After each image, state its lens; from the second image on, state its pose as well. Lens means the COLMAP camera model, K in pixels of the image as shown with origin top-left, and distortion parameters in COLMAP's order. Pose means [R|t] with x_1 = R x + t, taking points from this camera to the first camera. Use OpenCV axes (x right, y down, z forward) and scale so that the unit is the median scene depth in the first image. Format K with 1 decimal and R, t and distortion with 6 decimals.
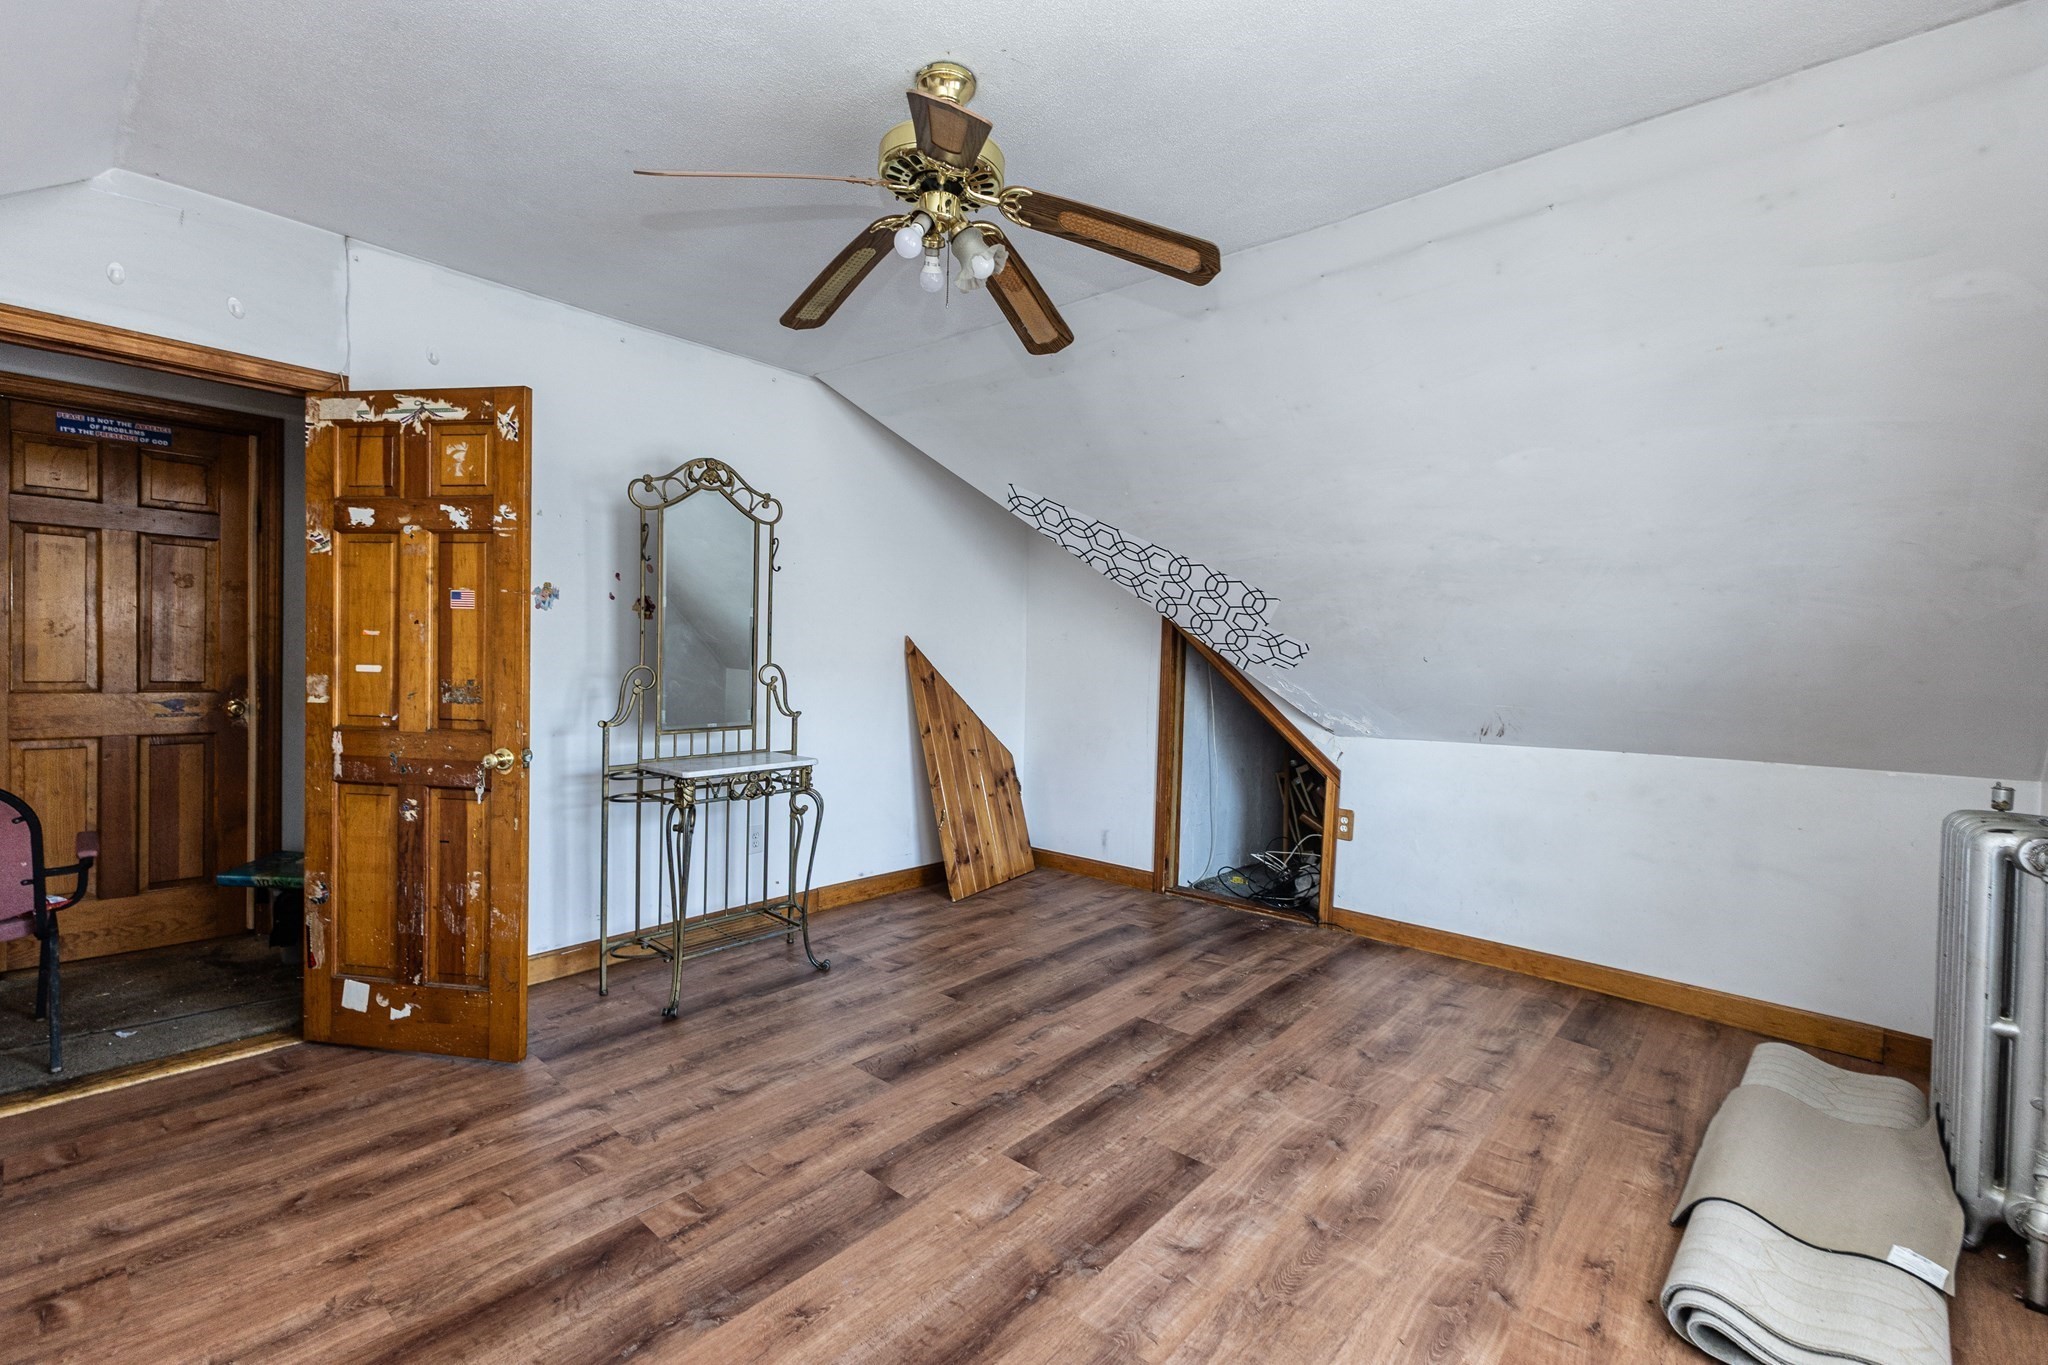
lens RADIAL K [[873.3, 0, 1021.9], [0, 873.3, 673.9], [0, 0, 1]] dist [0.008338, -0.000613]
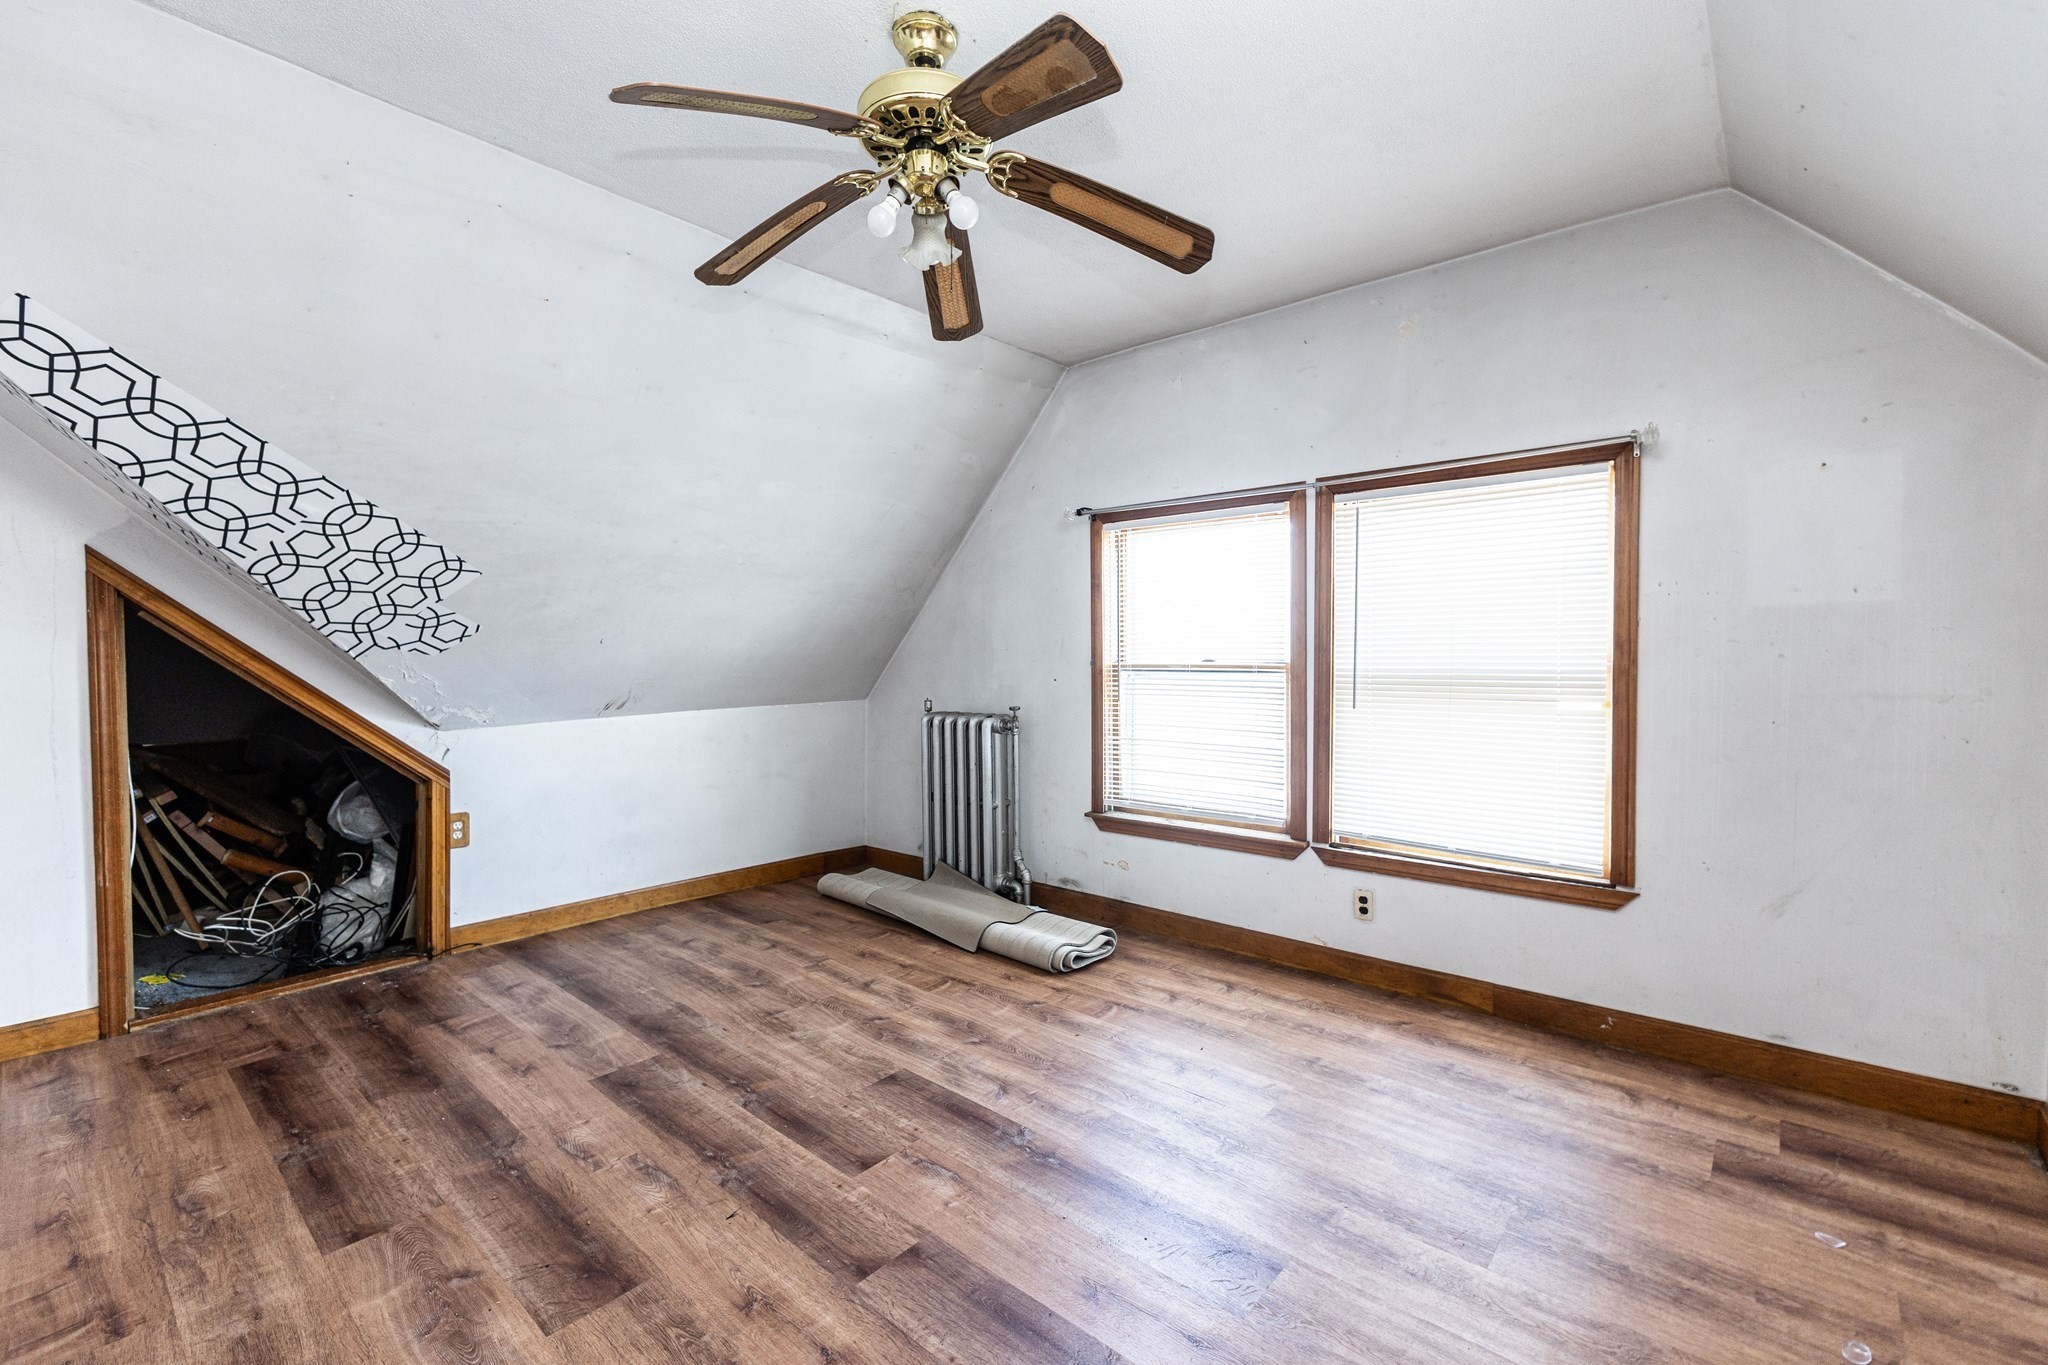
lens RADIAL K [[873.3, 0, 1021.9], [0, 873.3, 681.6], [0, 0, 1]] dist [0.008338, -0.000613]
pose [[-0.000468, -0.063818, 0.997961, -0.677837], [0.016491, 0.997825, 0.063817, -0.031285], [-0.999864, 0.016487, 0.000586, 0.588336]]
